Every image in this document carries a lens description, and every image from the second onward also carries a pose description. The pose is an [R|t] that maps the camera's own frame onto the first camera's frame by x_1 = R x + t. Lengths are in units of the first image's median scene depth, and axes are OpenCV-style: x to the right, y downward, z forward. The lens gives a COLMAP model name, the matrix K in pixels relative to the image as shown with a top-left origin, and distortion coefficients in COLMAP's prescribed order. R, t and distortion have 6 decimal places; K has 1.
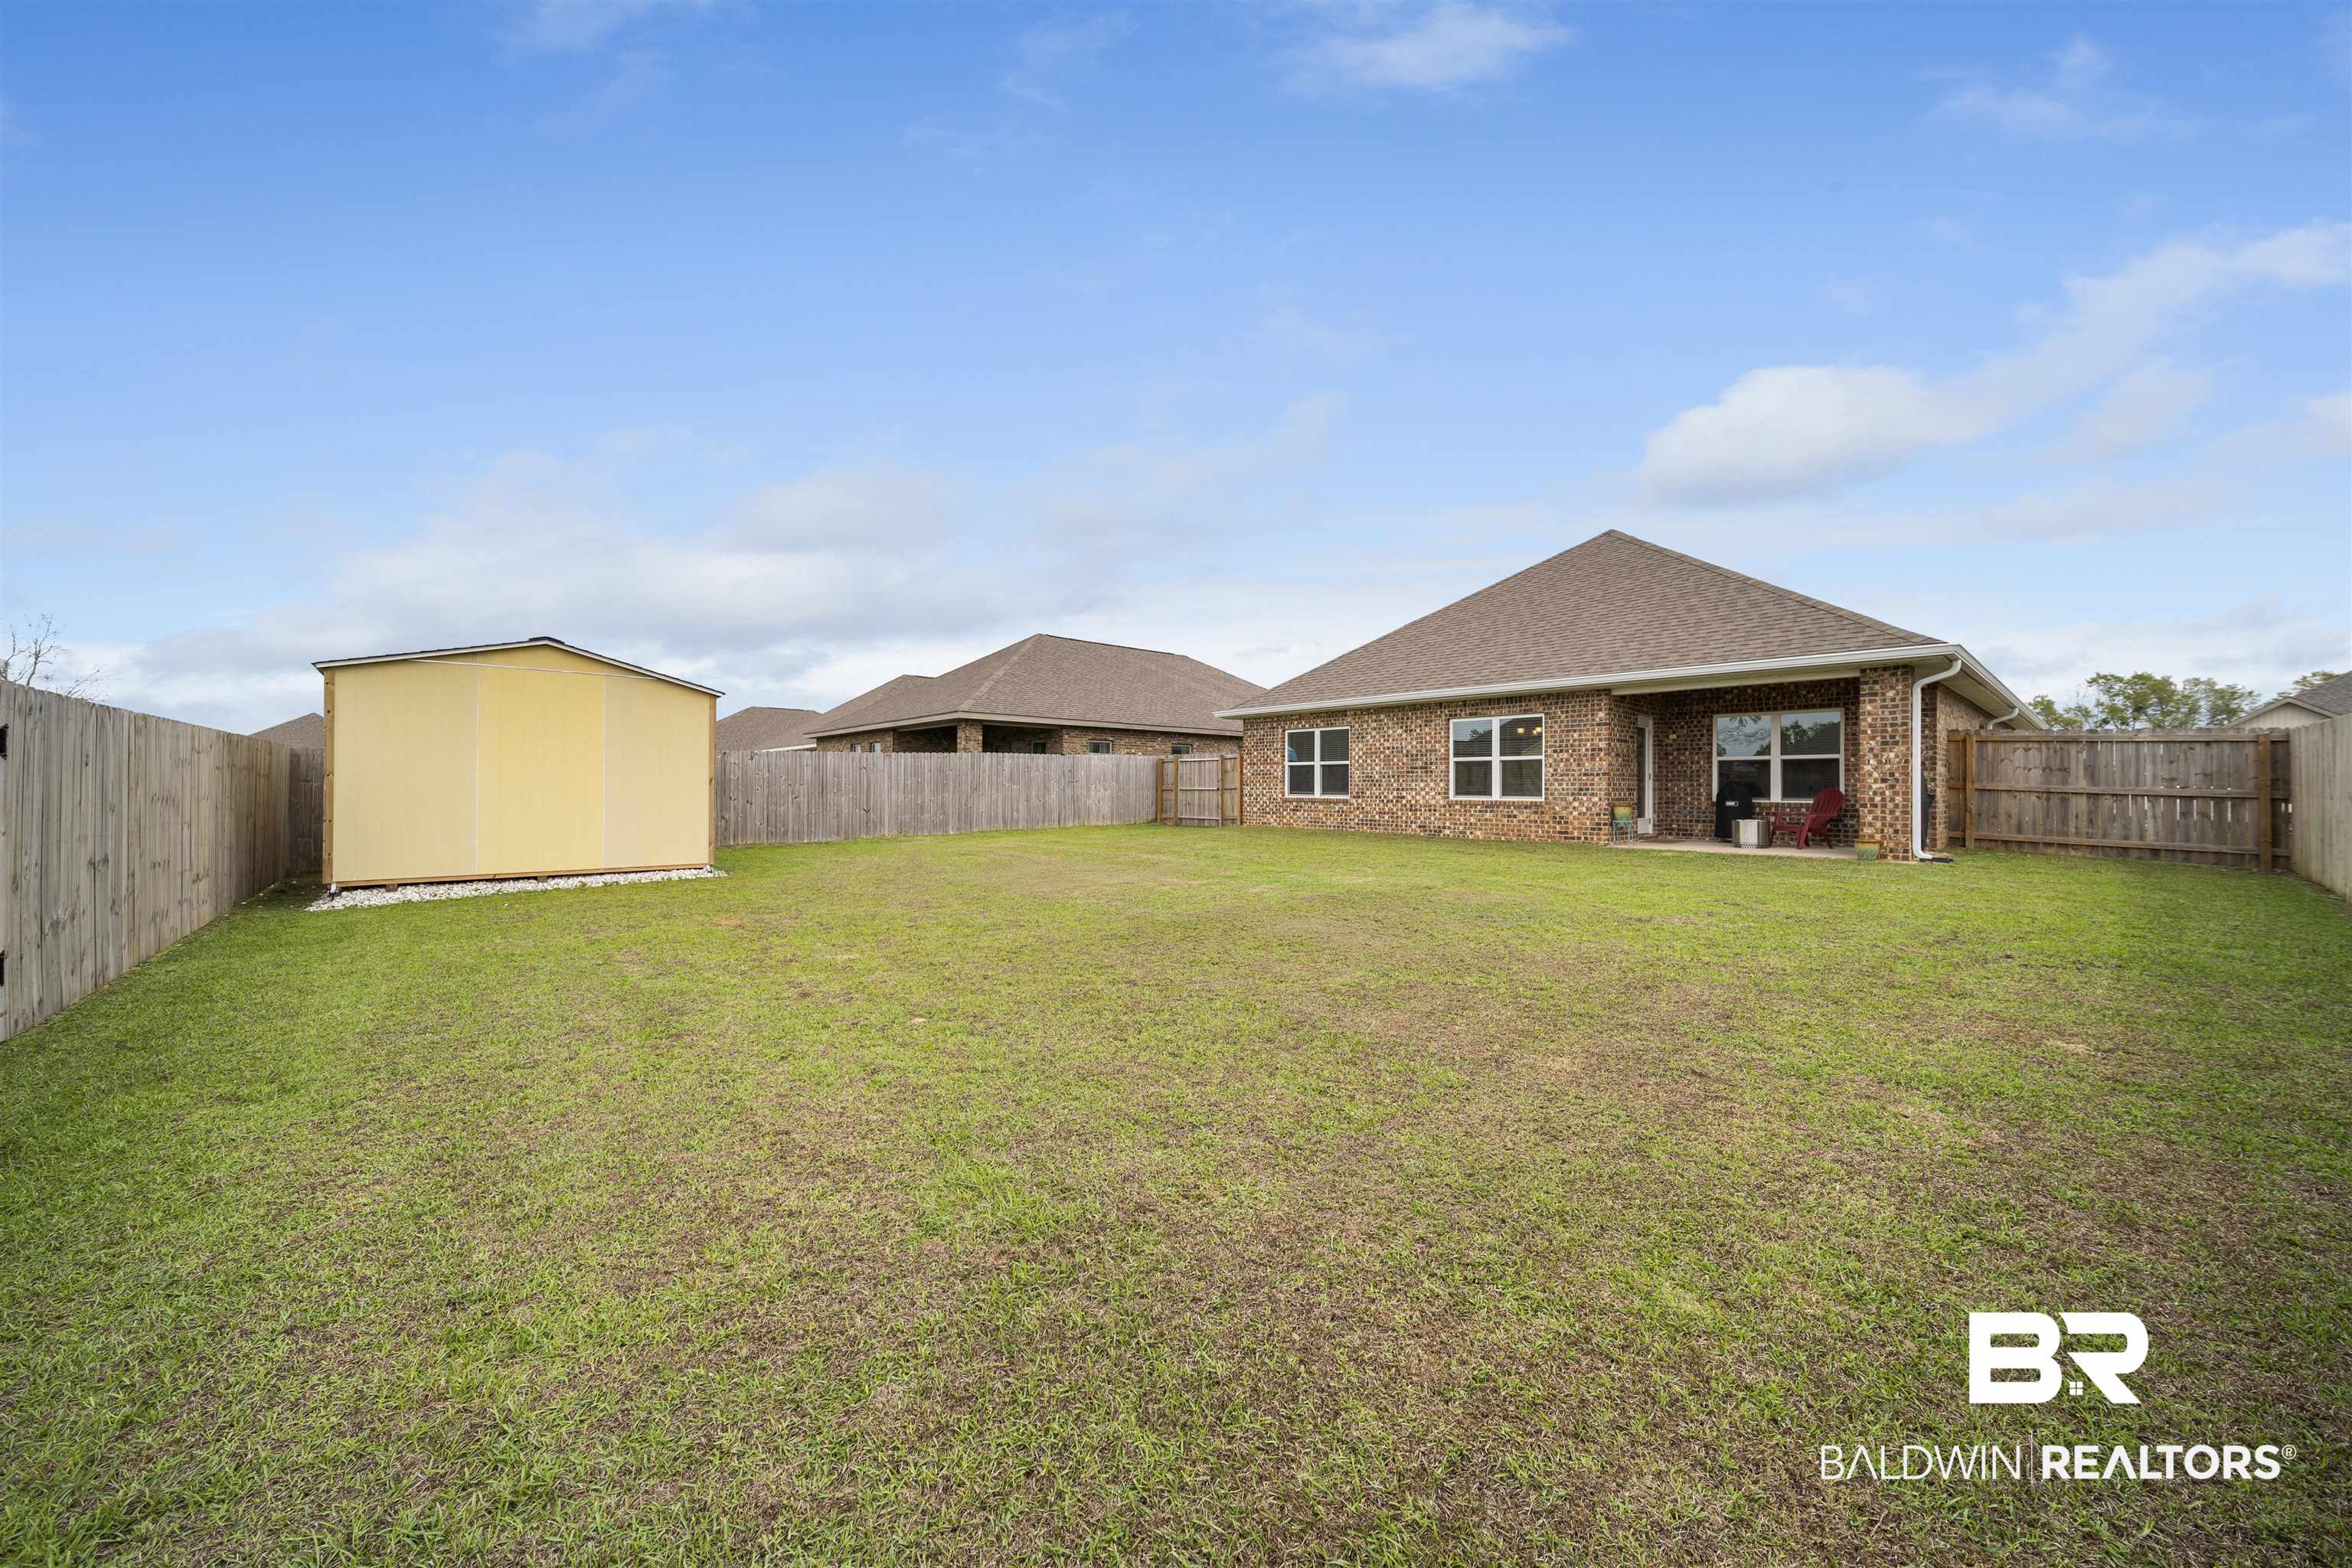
lens RADIAL K [[828.9, 0, 1165.2], [0, 828.9, 783.2], [0, 0, 1]] dist [-0.002915, -0.001242]
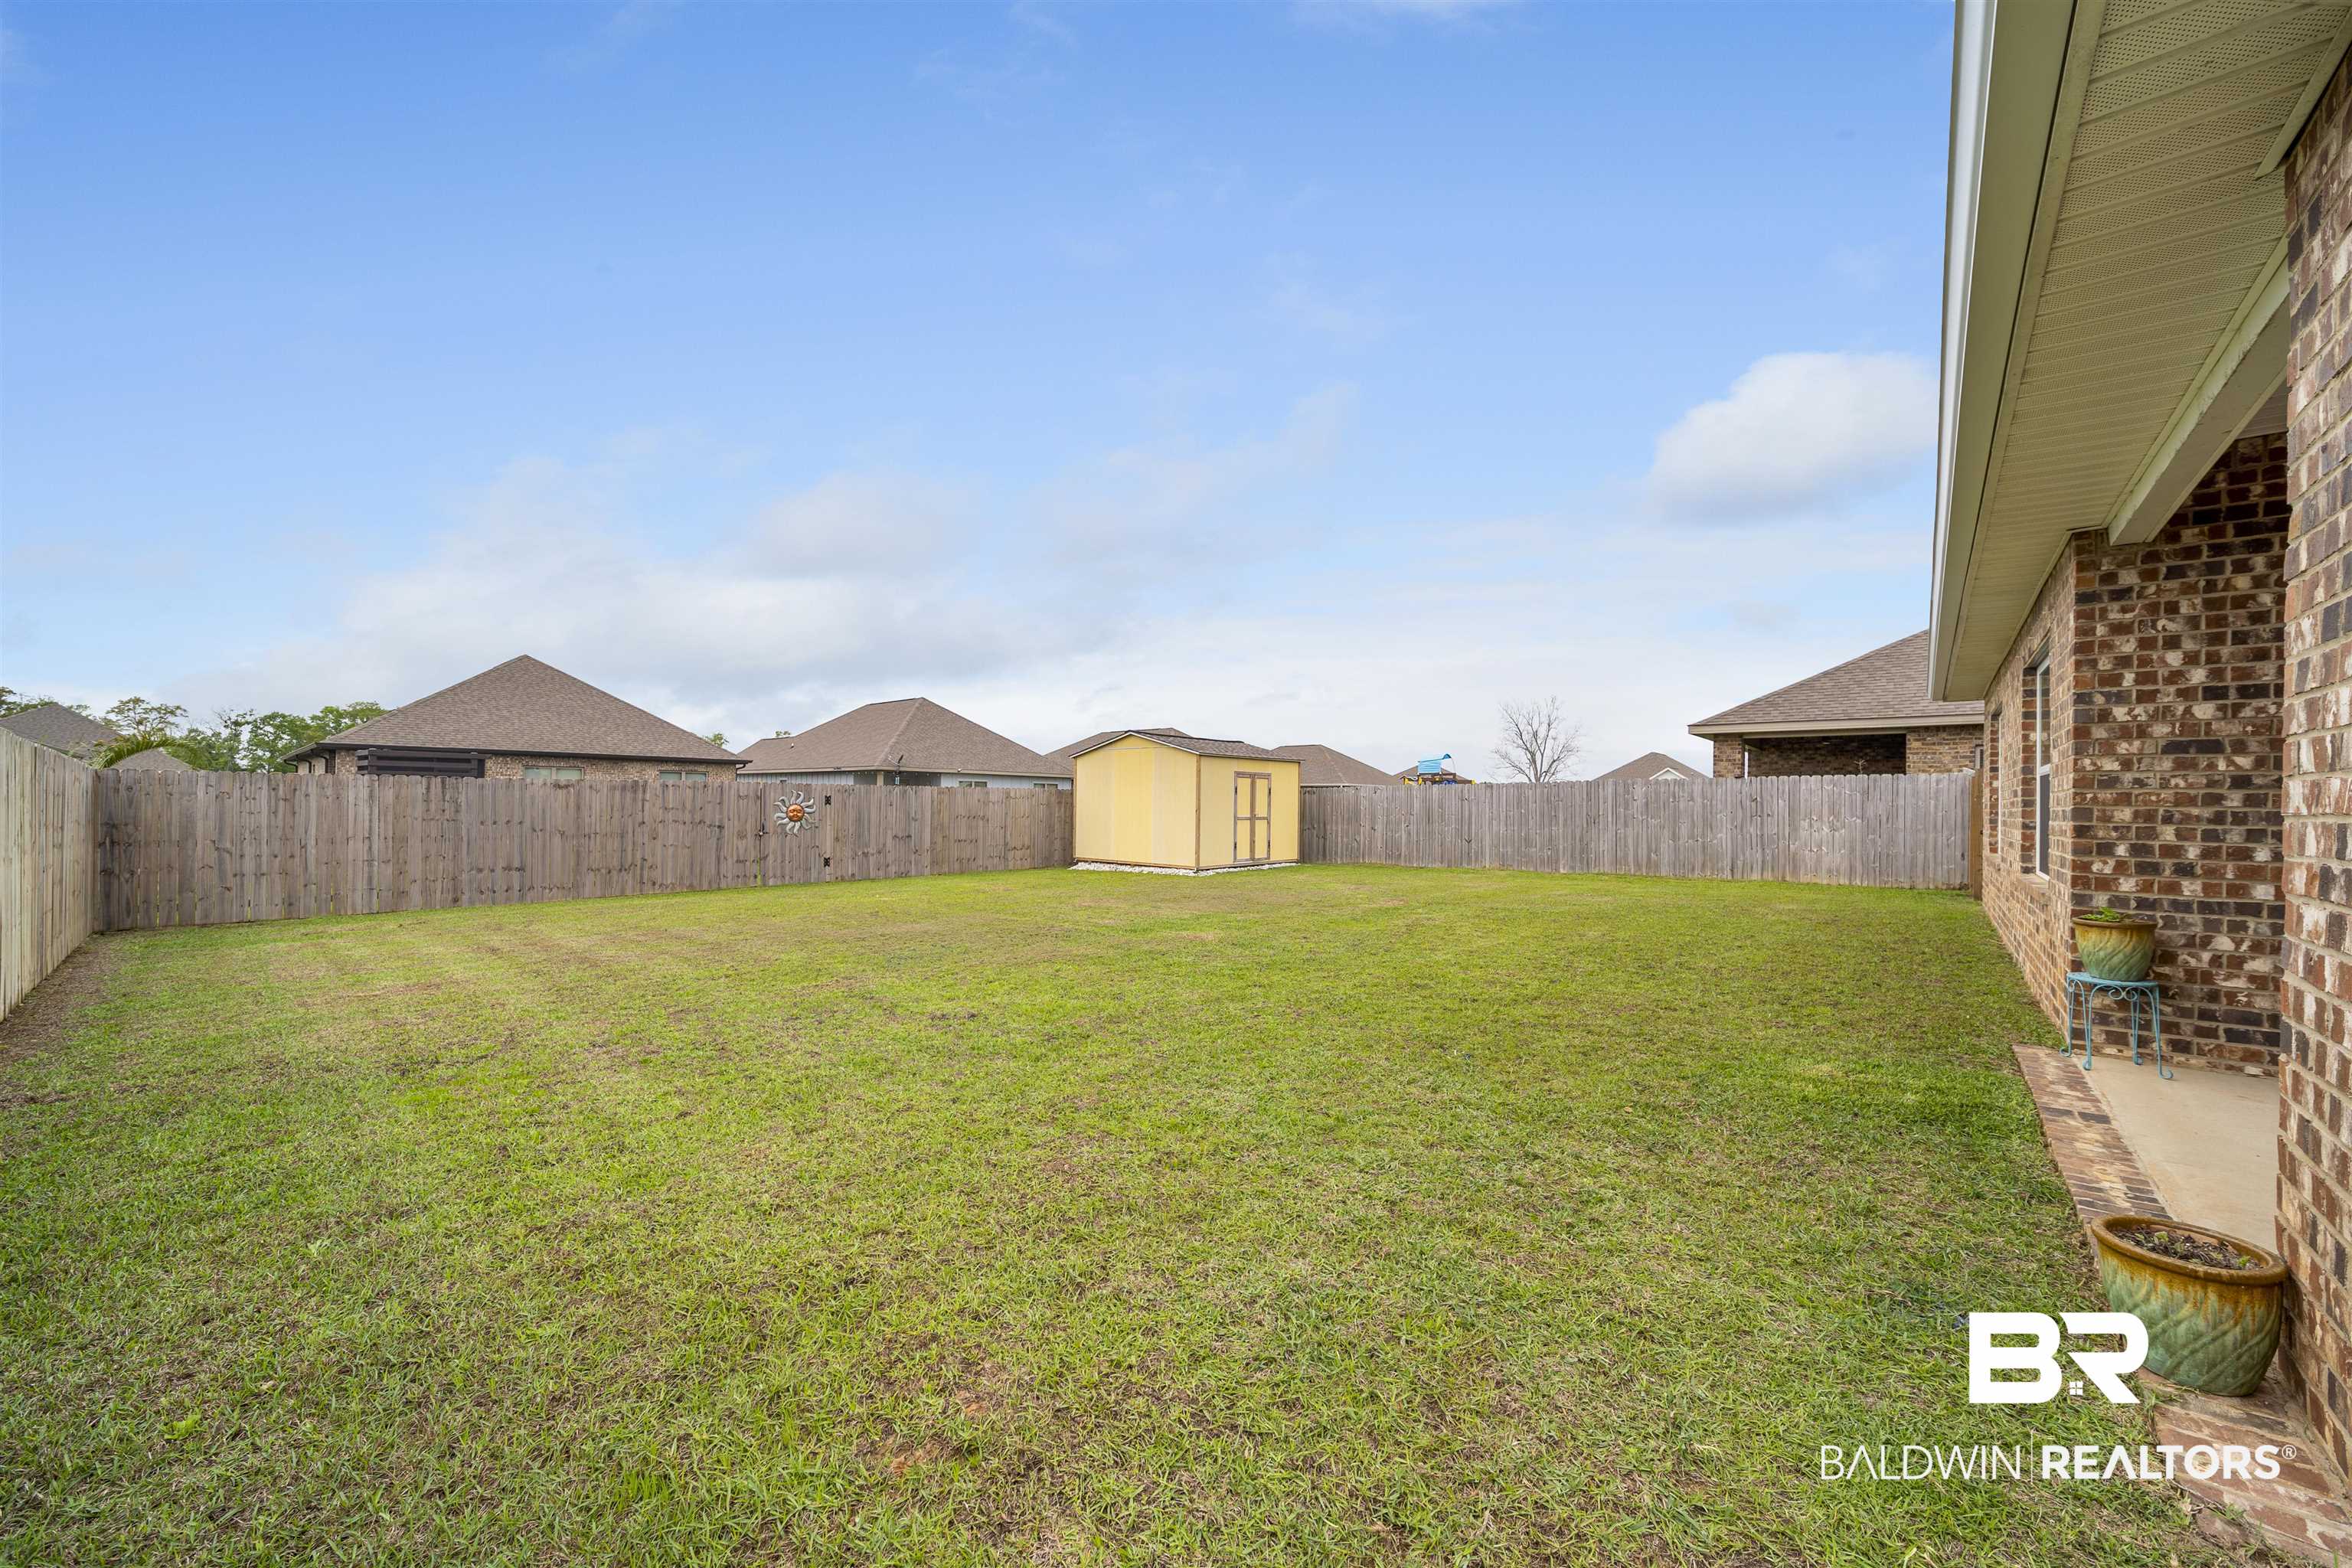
lens RADIAL K [[828.9, 0, 1152.3], [0, 828.9, 794.6], [0, 0, 1]] dist [-0.002915, -0.001242]
pose [[0.115132, -0.011063, -0.993289, 0.775374], [-0.006042, 0.999912, -0.011837, -0.012491], [0.993332, 0.007364, 0.115055, 0.617637]]
